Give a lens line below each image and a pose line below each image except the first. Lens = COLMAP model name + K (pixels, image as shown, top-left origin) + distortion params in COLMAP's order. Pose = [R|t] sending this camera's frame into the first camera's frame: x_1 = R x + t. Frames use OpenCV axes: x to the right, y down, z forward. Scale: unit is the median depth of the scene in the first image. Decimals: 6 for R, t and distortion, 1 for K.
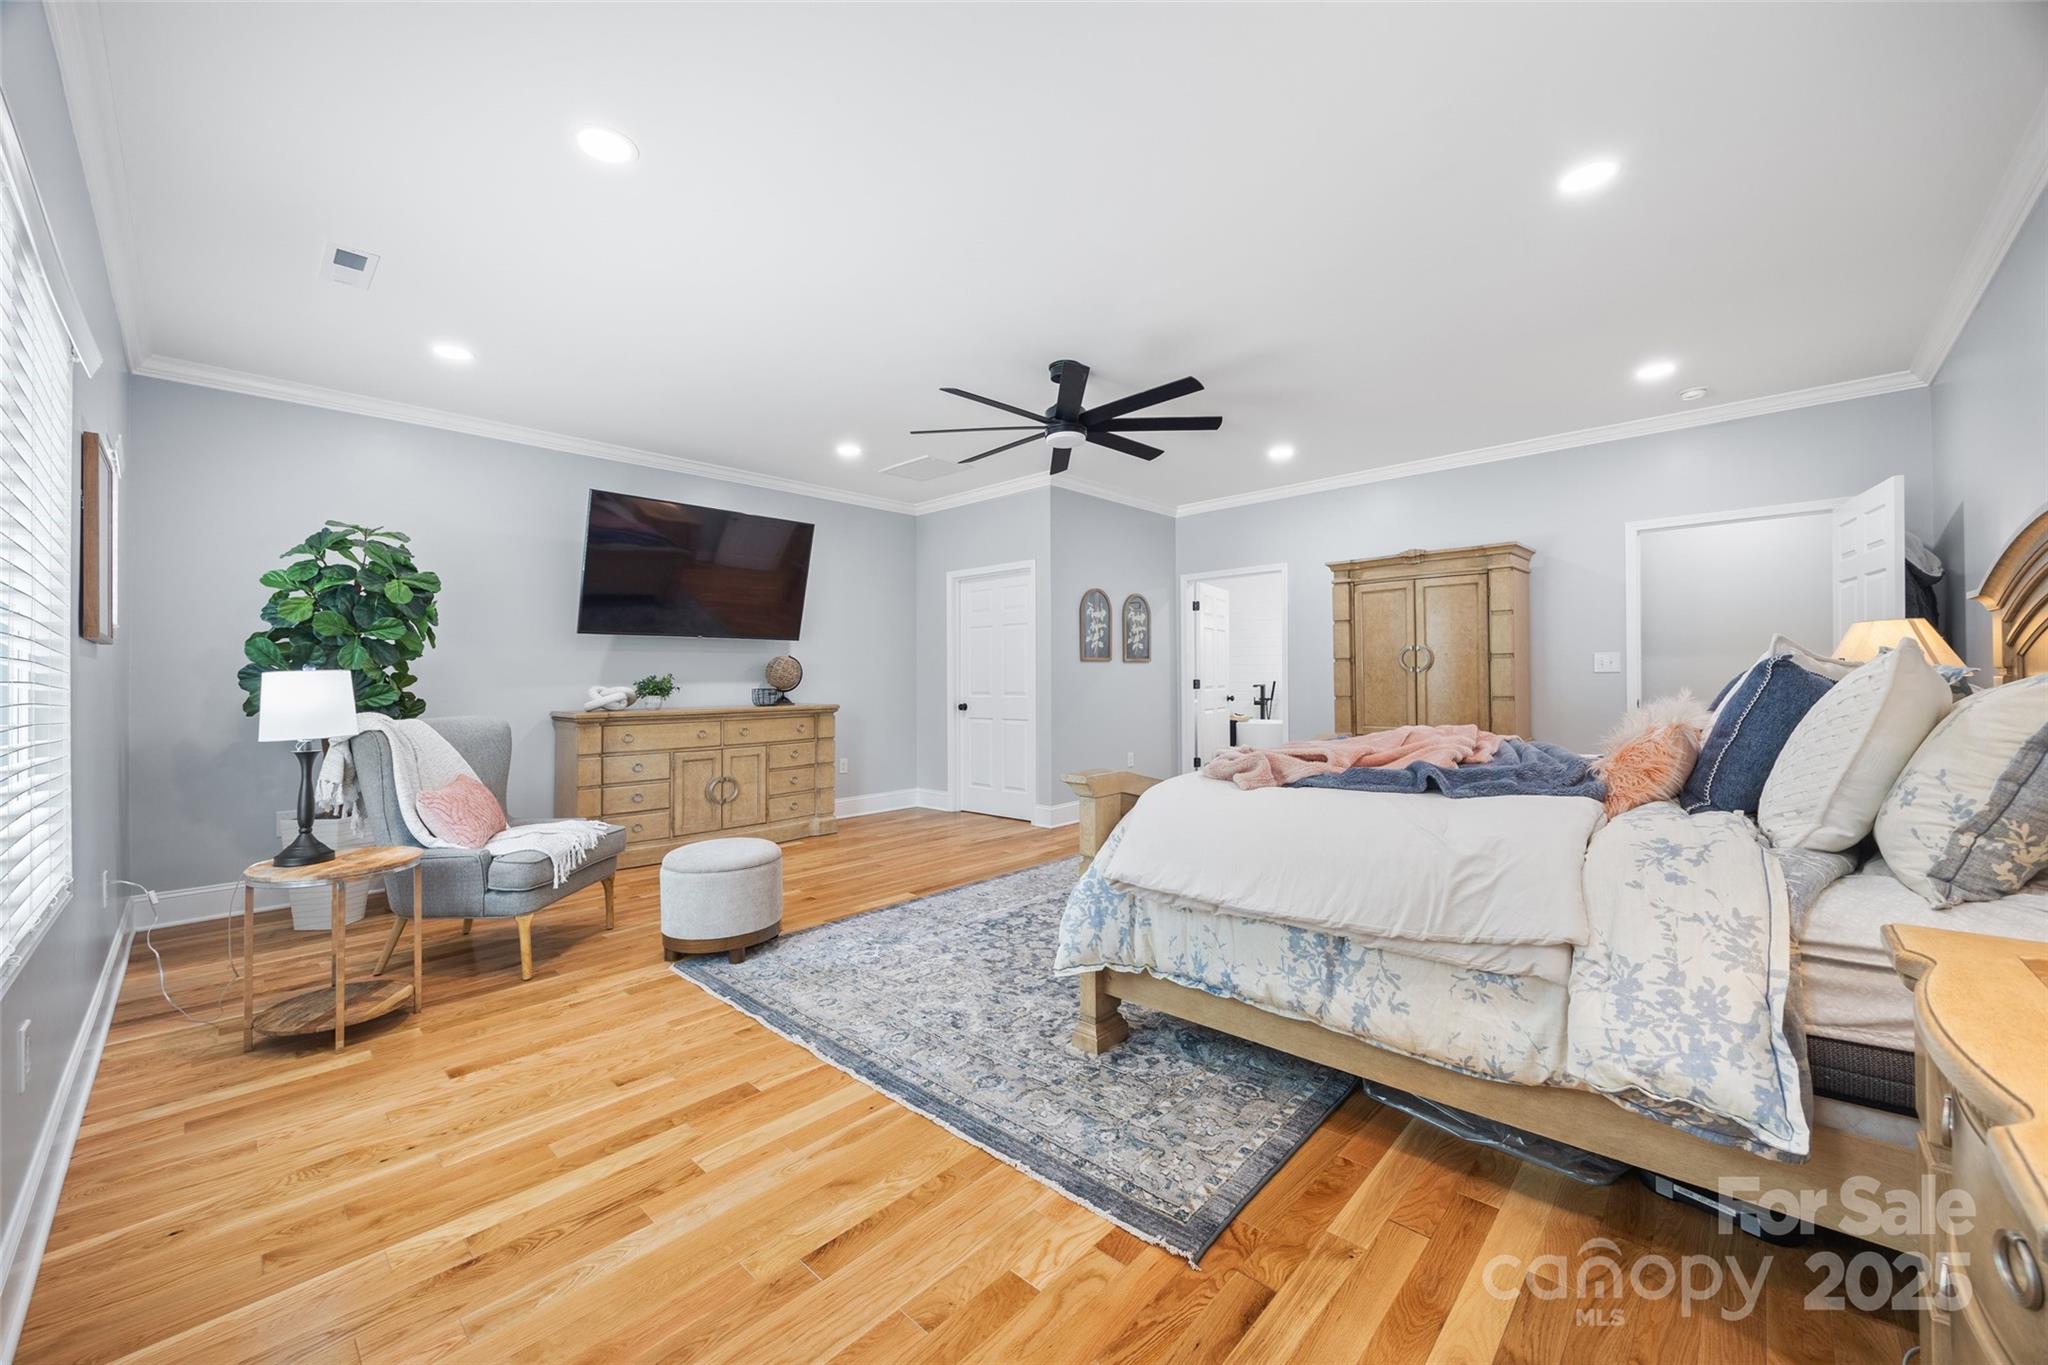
lens RADIAL K [[779.6, 0, 1024.6], [0, 779.6, 685.3], [0, 0, 1]] dist [-0.002300, 0.000777]
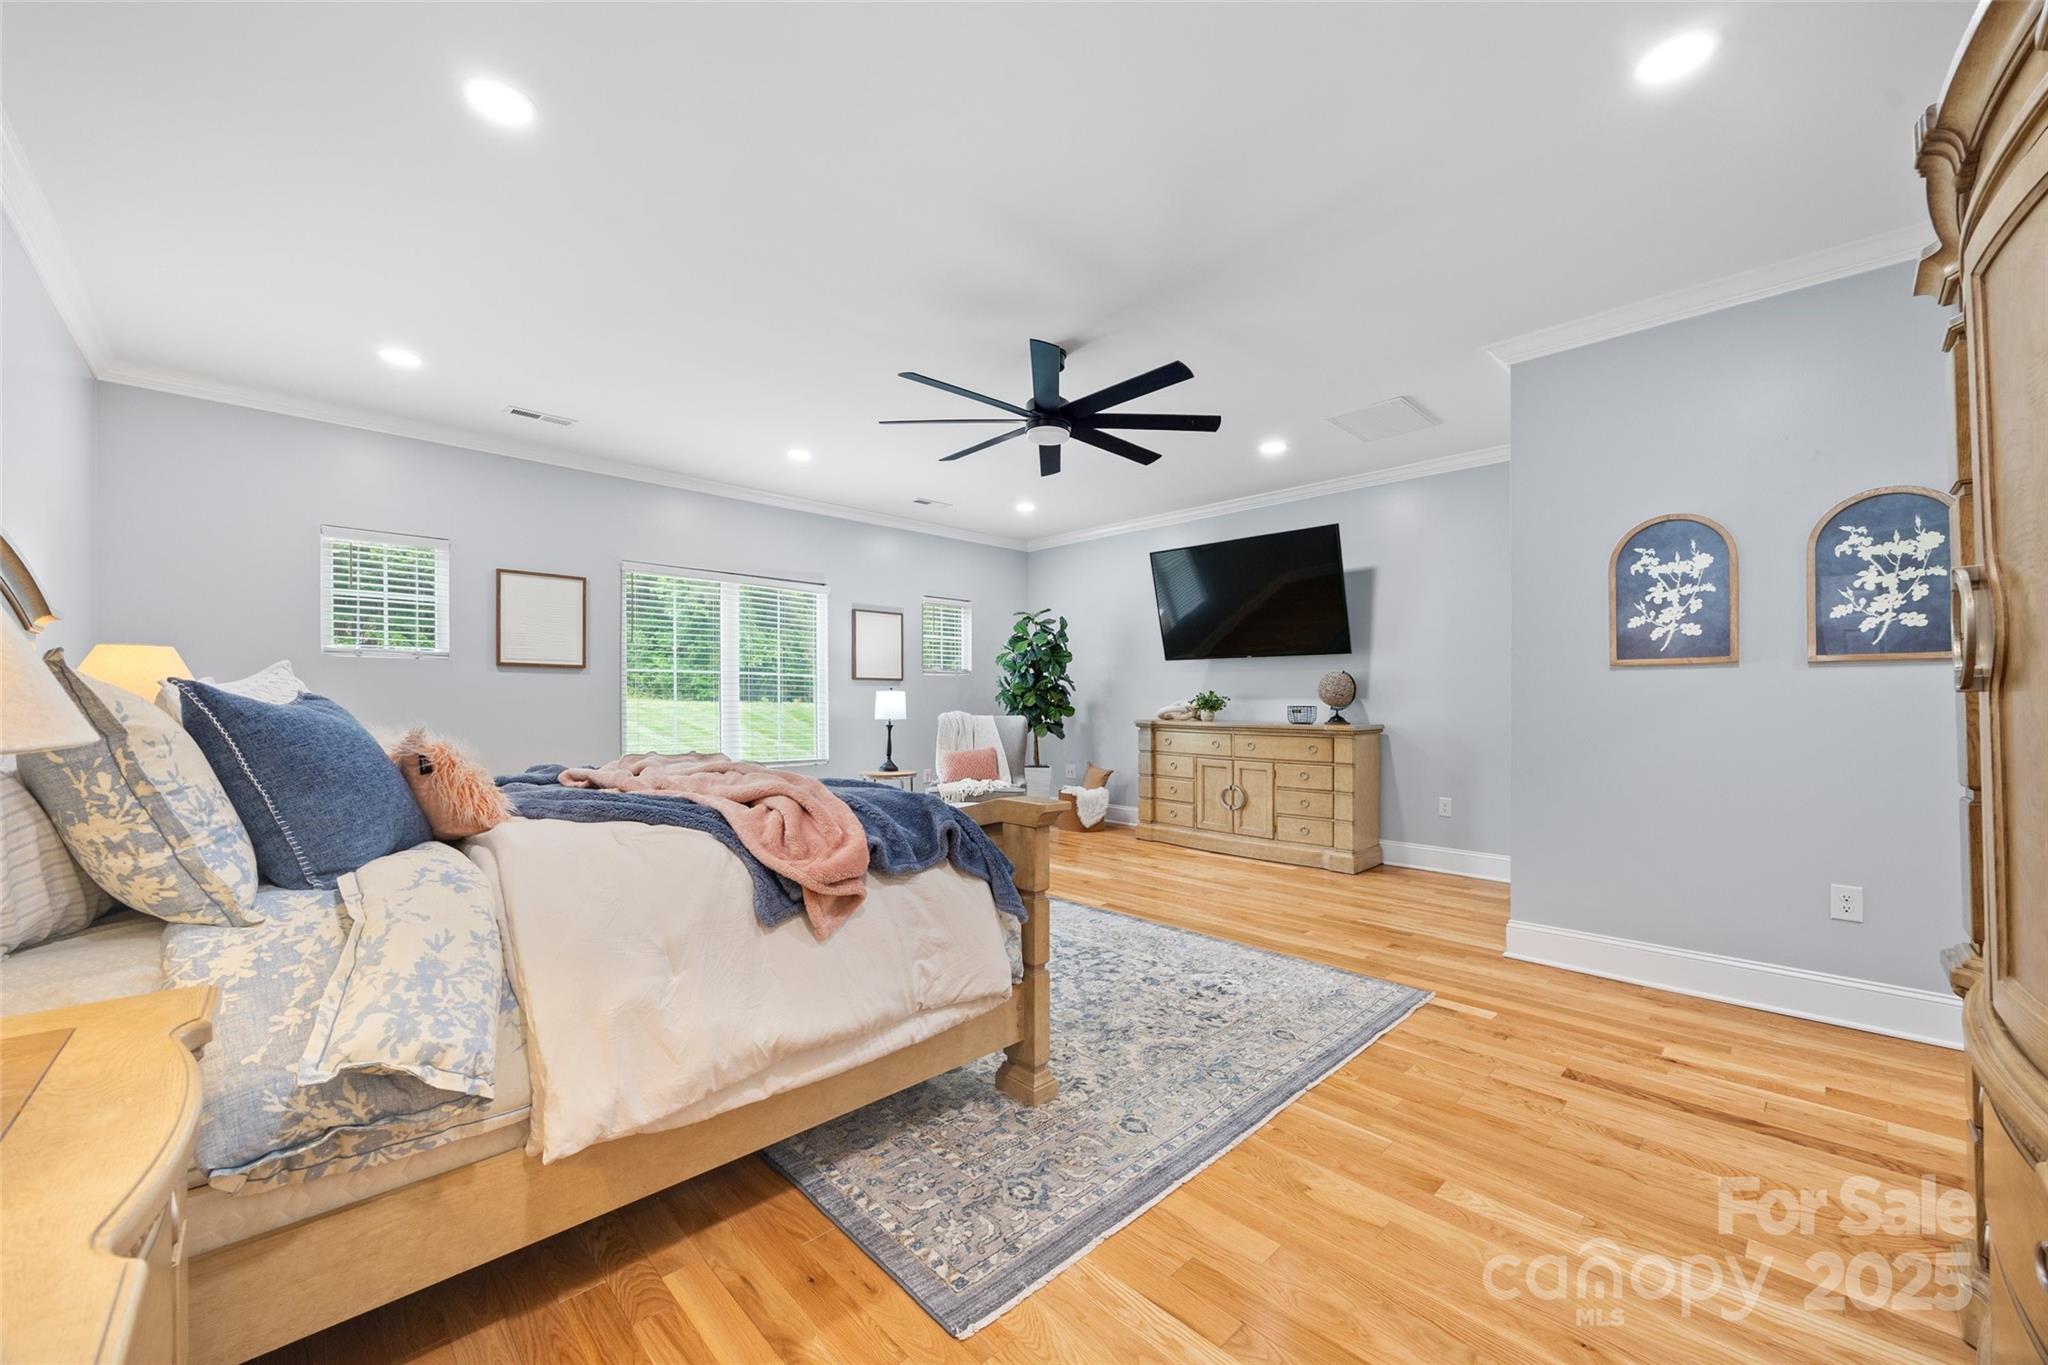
lens RADIAL K [[779.6, 0, 1024.6], [0, 779.6, 685.3], [0, 0, 1]] dist [-0.002300, 0.000777]
pose [[-0.053707, -0.005790, -0.998540, 0.717672], [-0.012628, 0.999907, -0.005119, -0.013464], [0.998477, 0.012335, -0.053776, 0.759363]]
